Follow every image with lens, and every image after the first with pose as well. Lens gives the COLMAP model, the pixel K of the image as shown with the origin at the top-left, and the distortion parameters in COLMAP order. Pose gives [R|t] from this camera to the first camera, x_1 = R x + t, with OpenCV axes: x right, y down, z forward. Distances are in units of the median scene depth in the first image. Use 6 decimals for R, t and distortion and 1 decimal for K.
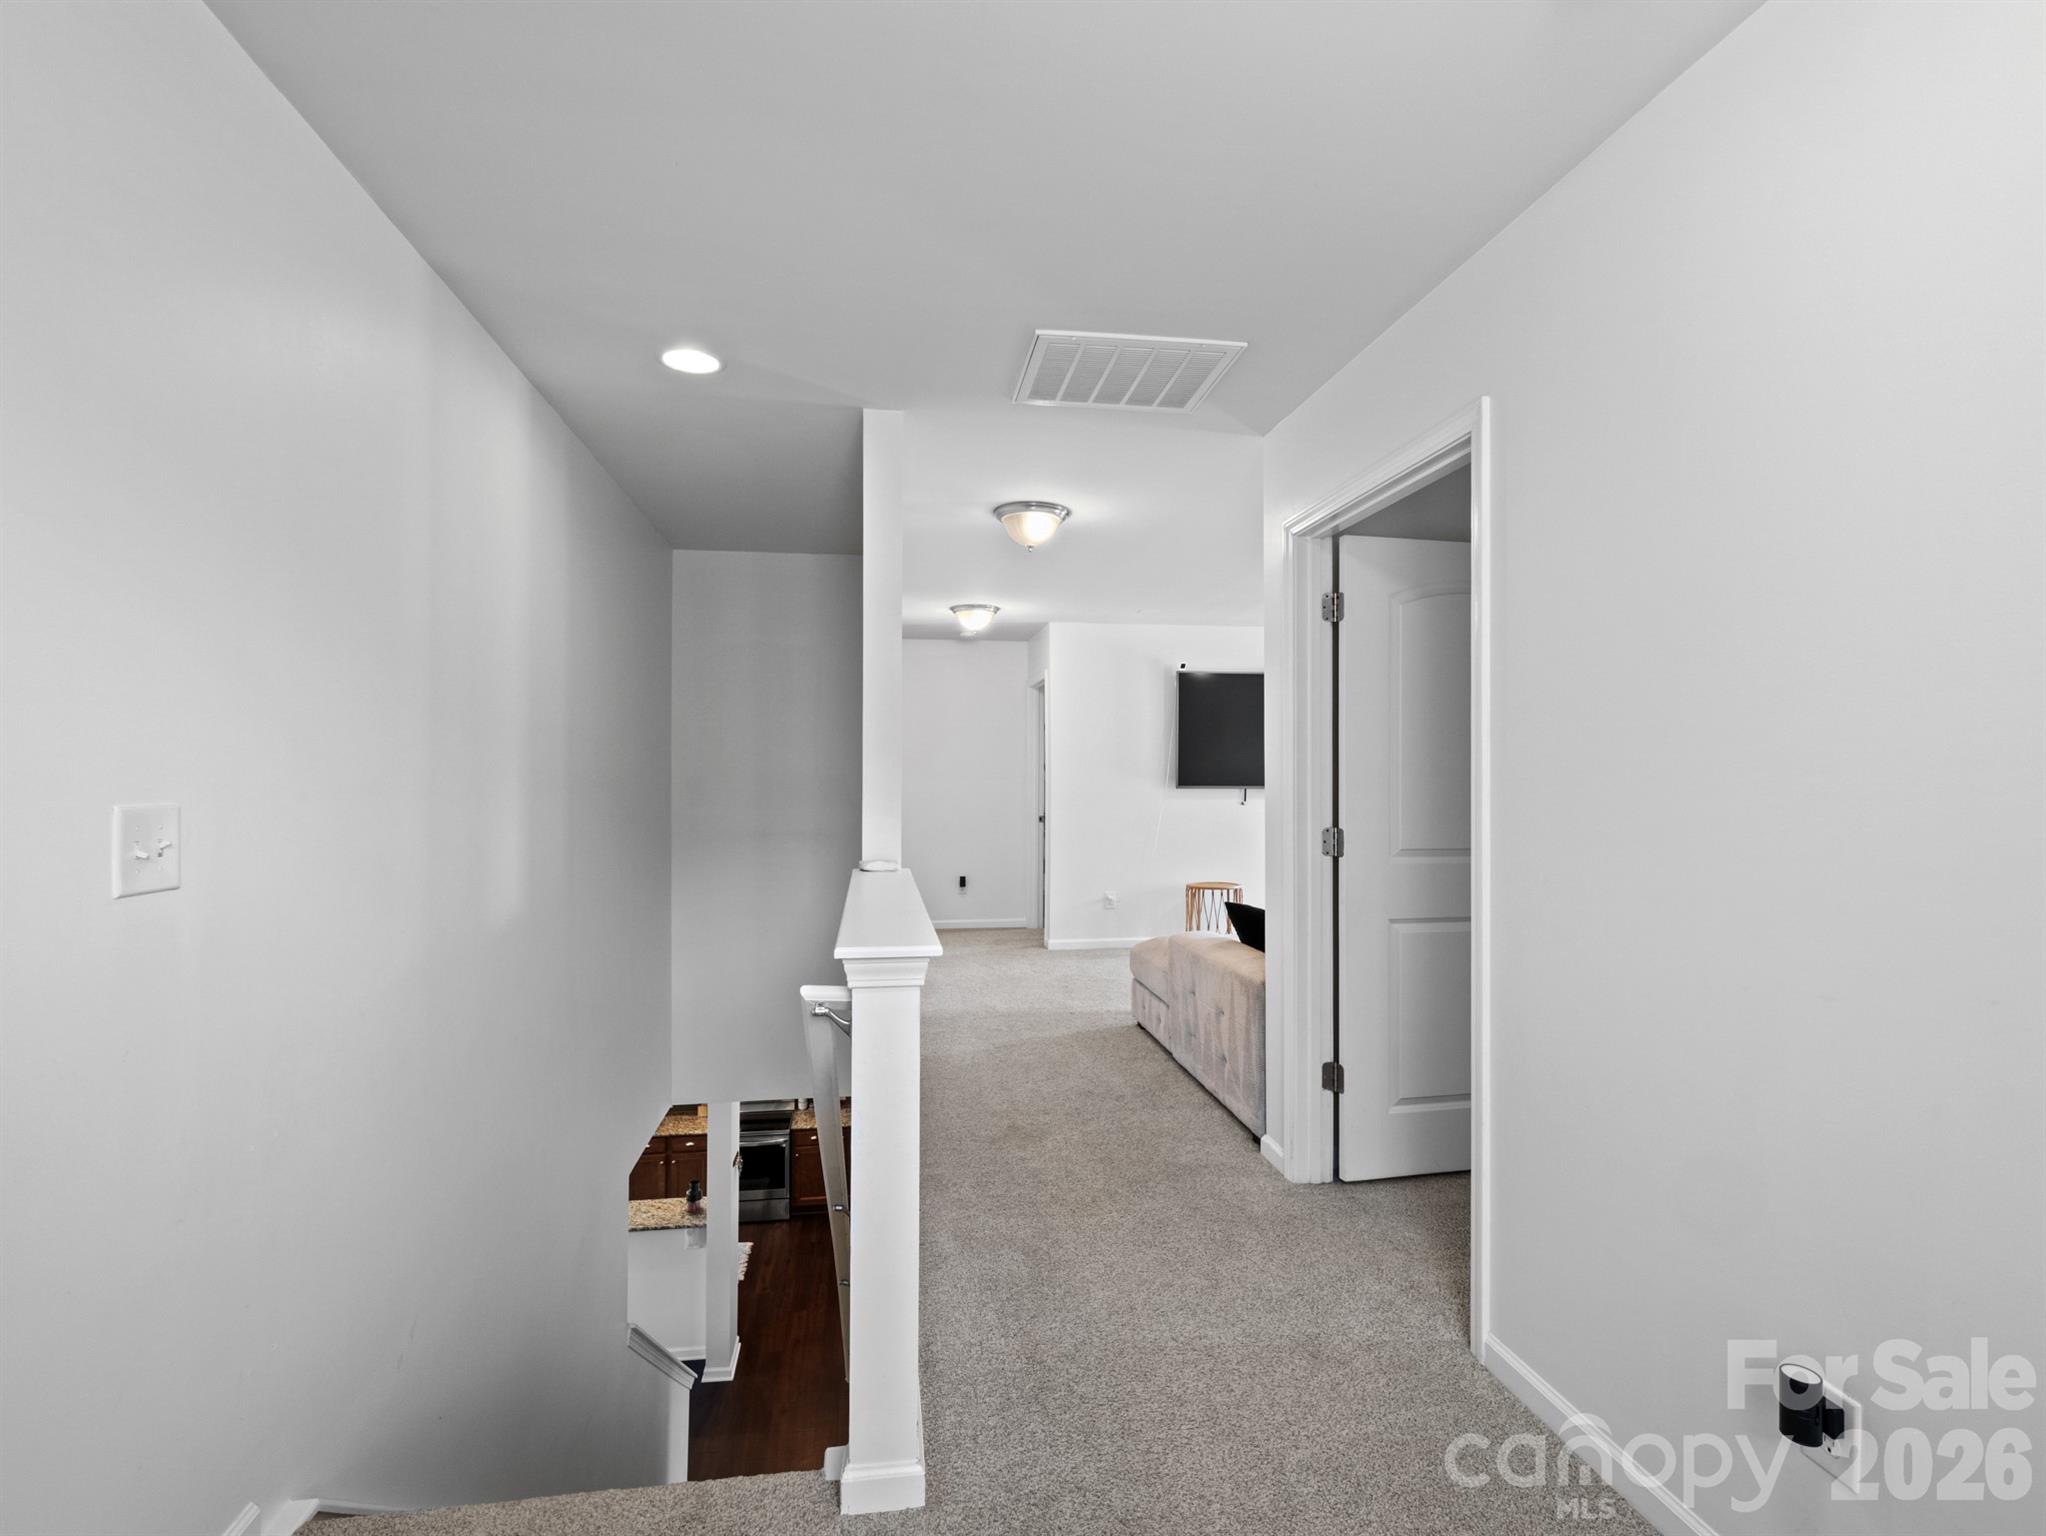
lens RADIAL K [[996.1, 0, 1021.6], [0, 996.1, 771.7], [0, 0, 1]] dist [-0.001731, -0.000391]
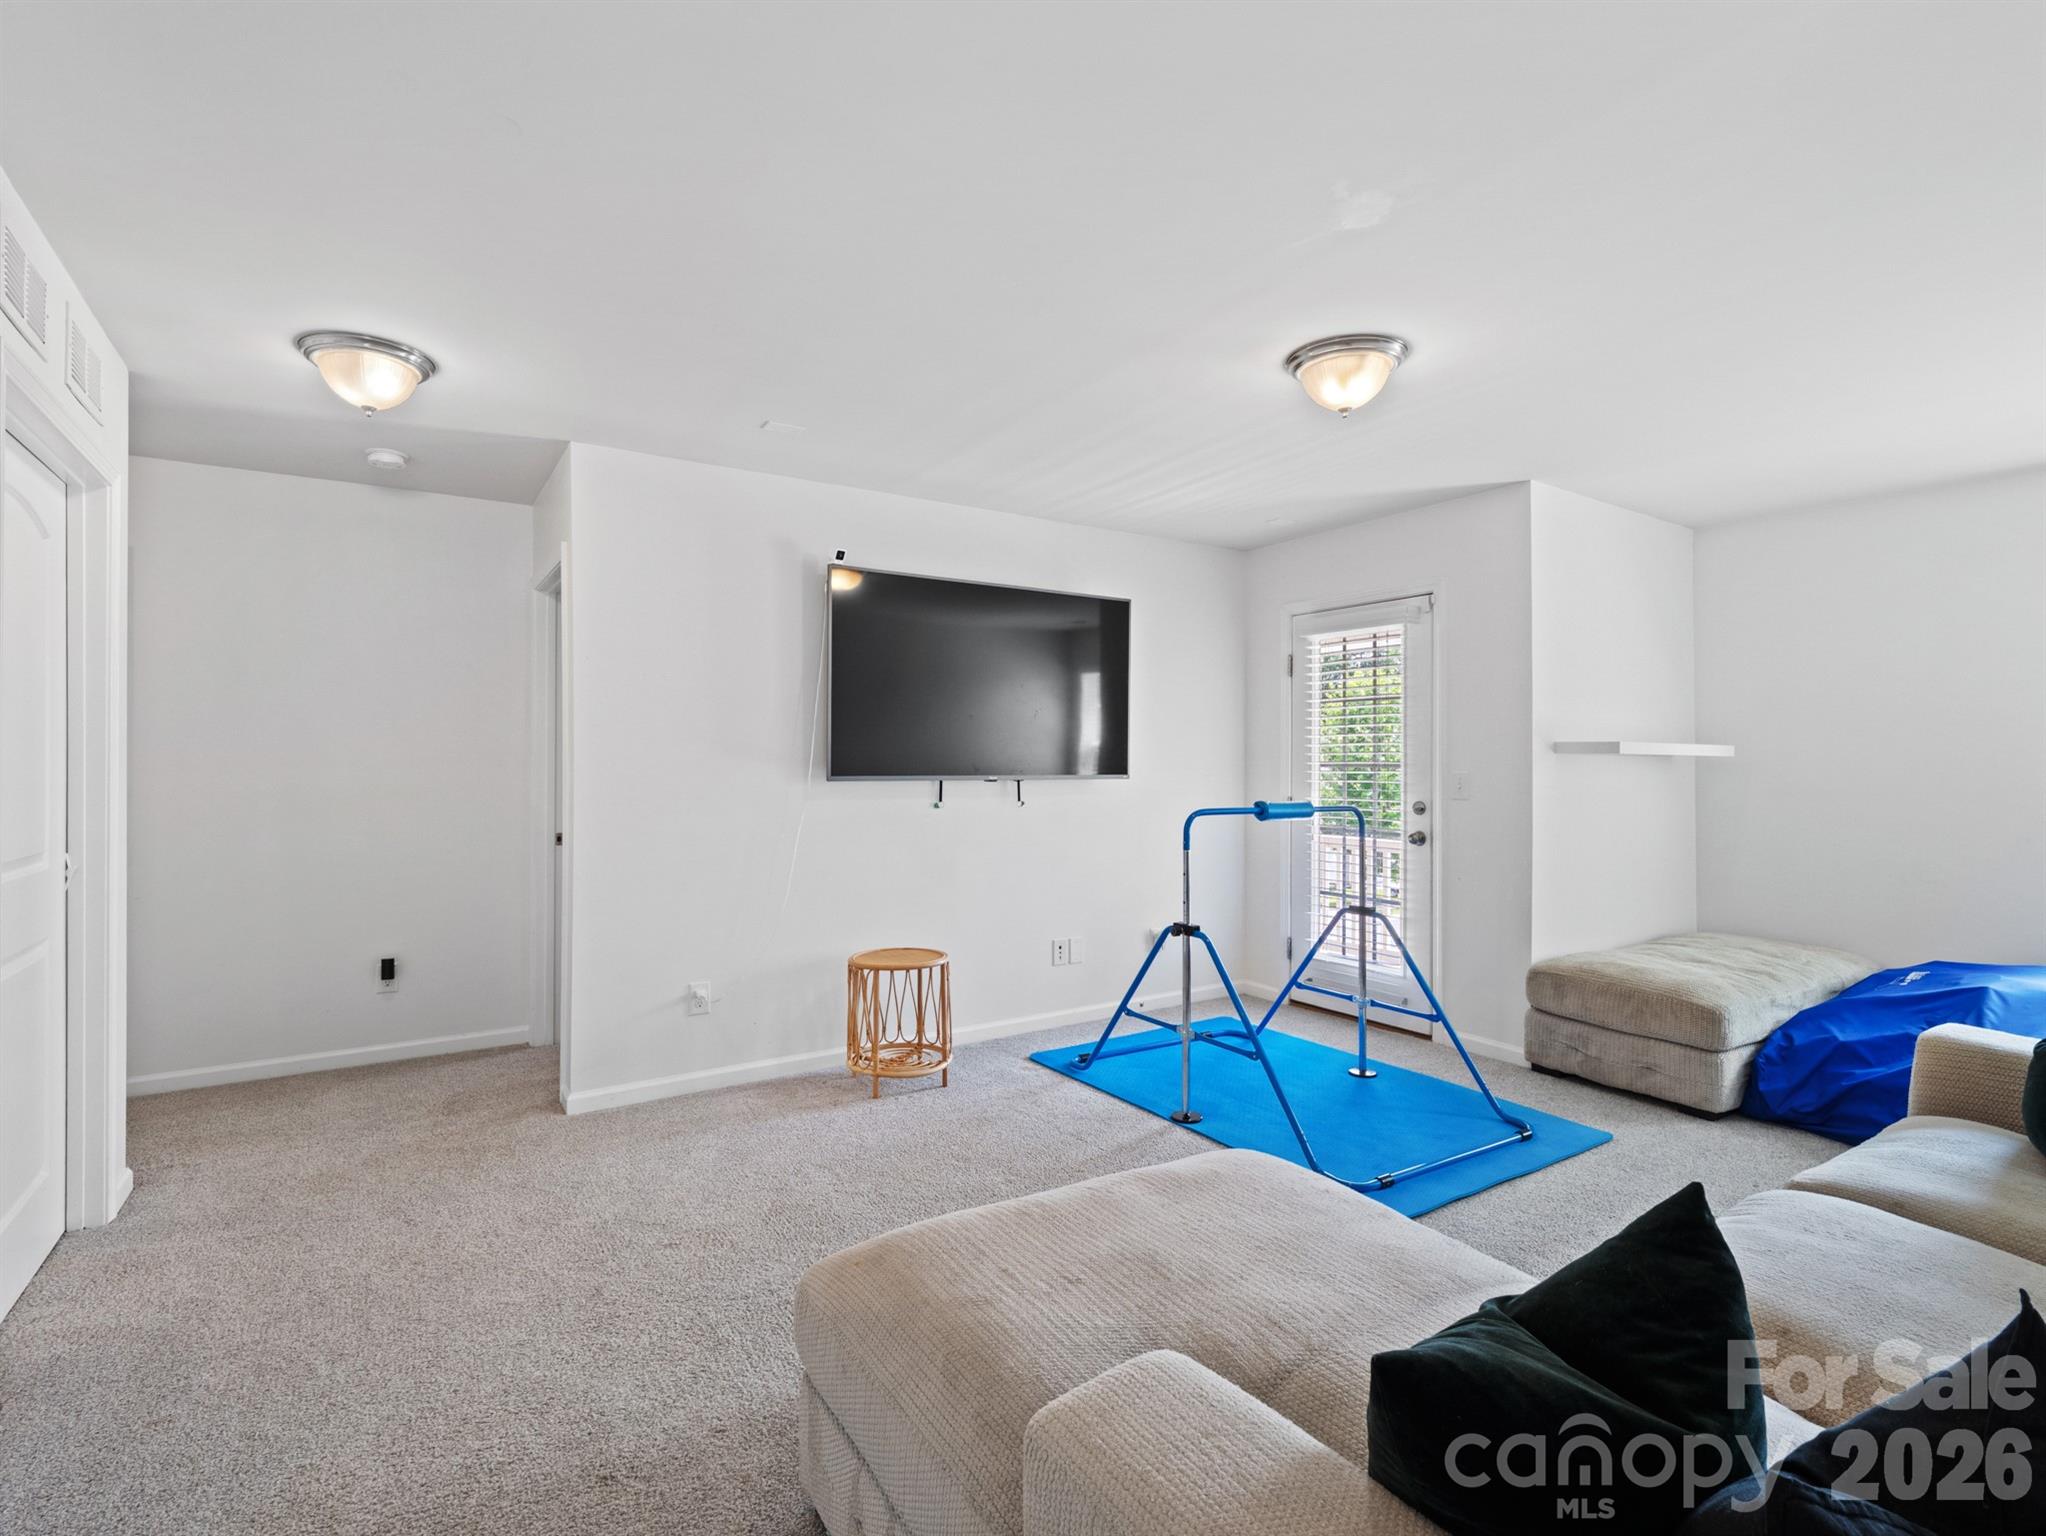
lens RADIAL K [[996.1, 0, 1008.6], [0, 996.1, 763.2], [0, 0, 1]] dist [-0.001731, -0.000391]
pose [[0.913889, -0.002136, 0.405958, 0.025584], [-0.001407, 0.999963, 0.008428, 0.002436], [-0.405961, -0.008274, 0.913853, 0.458714]]
